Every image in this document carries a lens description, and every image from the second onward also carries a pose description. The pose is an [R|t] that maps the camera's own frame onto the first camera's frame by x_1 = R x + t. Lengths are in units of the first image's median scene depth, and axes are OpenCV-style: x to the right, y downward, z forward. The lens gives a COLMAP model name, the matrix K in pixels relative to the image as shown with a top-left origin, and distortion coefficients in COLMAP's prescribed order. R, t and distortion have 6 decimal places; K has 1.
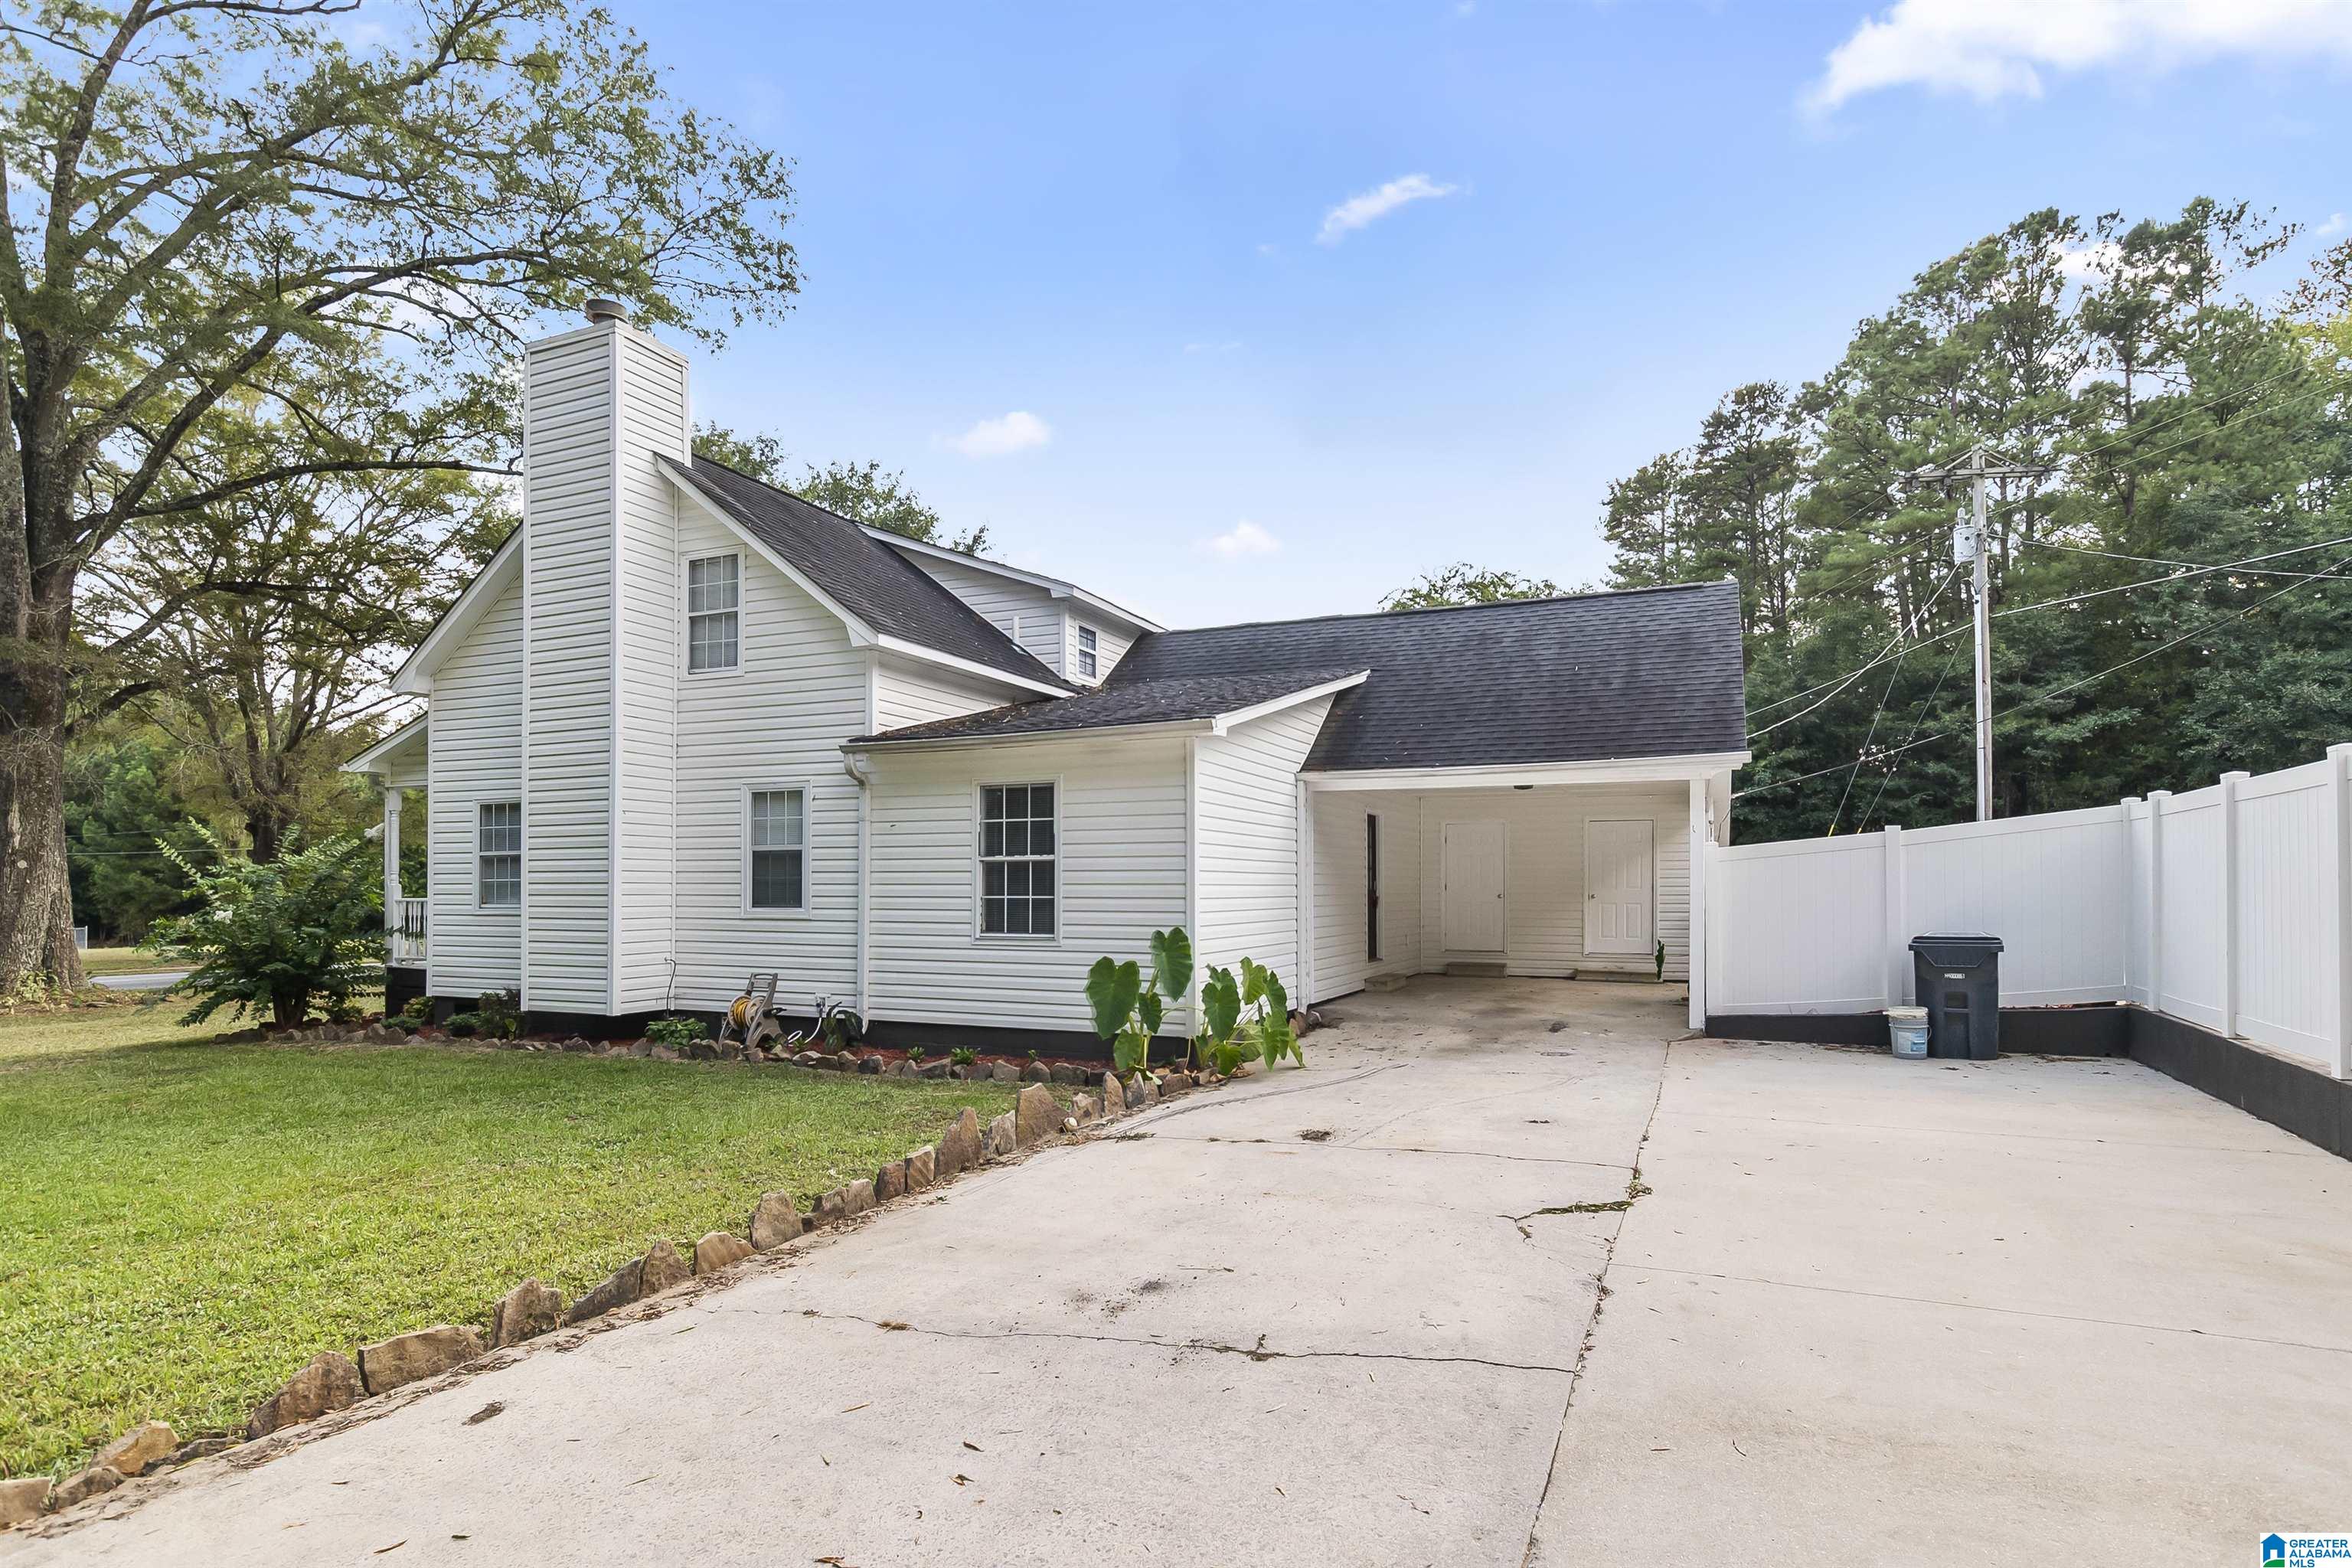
lens RADIAL K [[1229.0, 0, 1184.2], [0, 1229.0, 787.5], [0, 0, 1]] dist [0.012757, -0.000848]
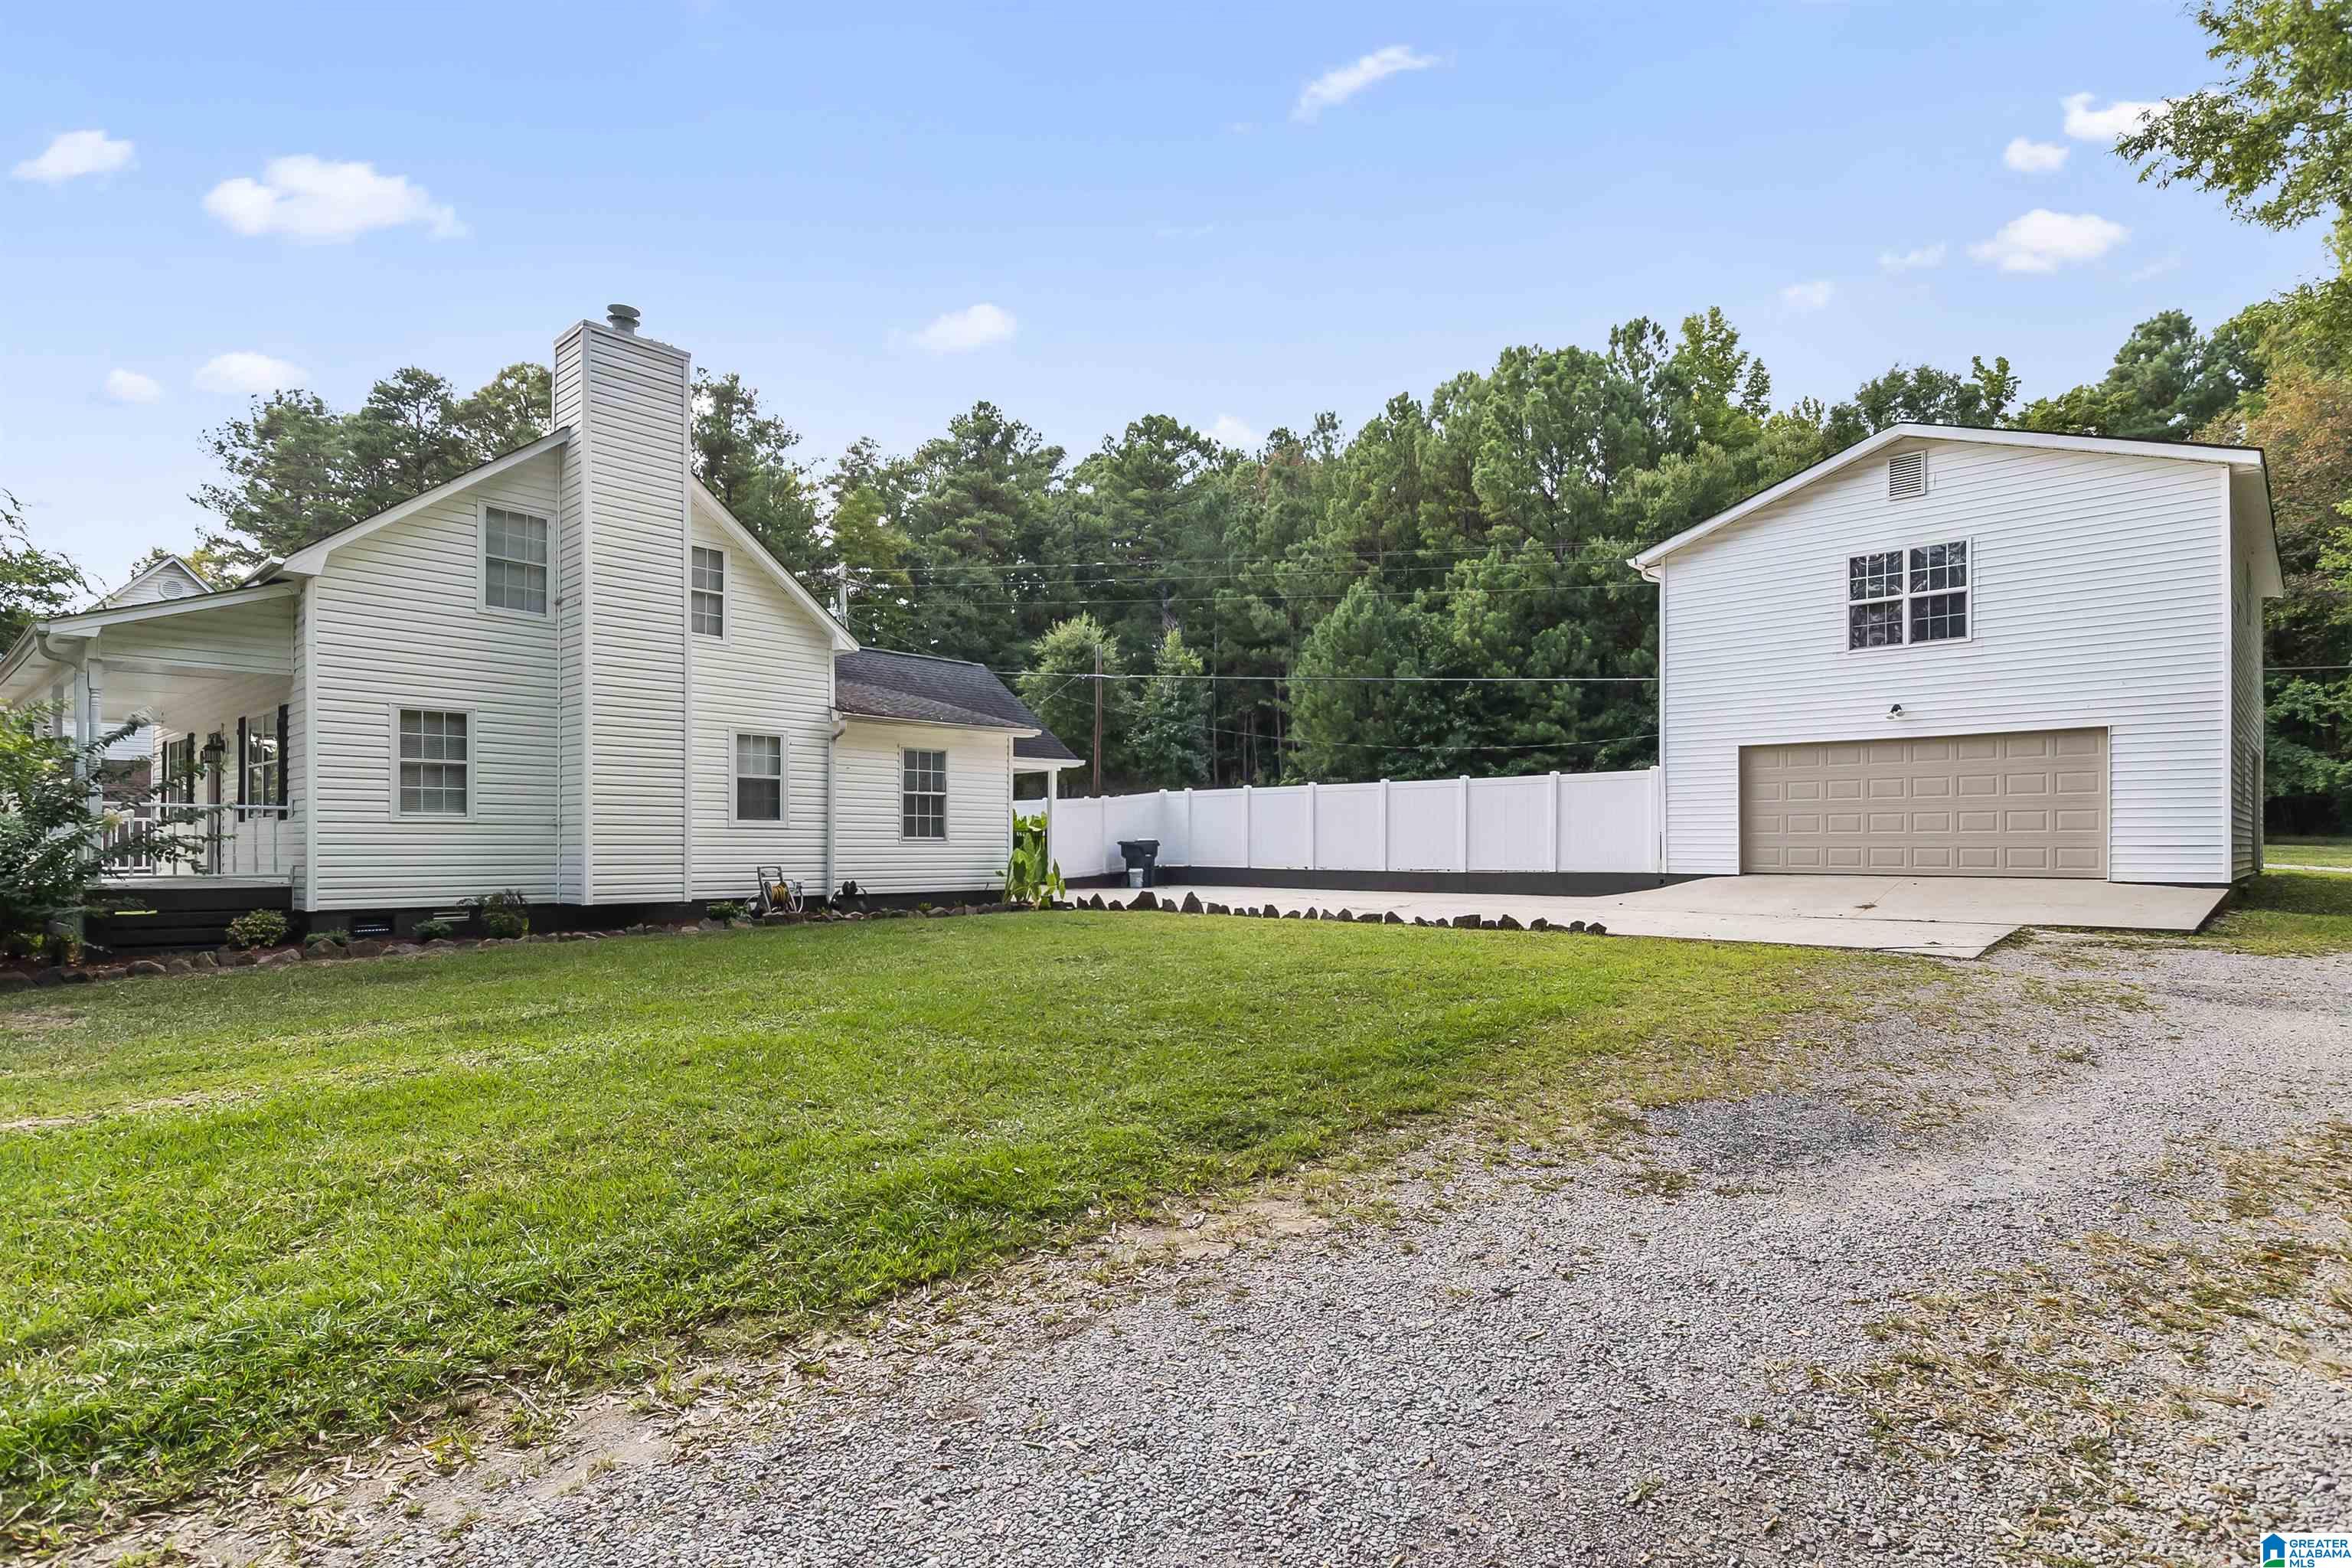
lens RADIAL K [[1229.0, 0, 1189.0], [0, 1229.0, 798.1], [0, 0, 1]] dist [0.012757, -0.000848]
pose [[0.303382, 0.040215, 0.952020, -1.573687], [-0.076831, 0.996888, -0.017626, 0.063127], [-0.949767, -0.067797, 0.305527, 0.120367]]
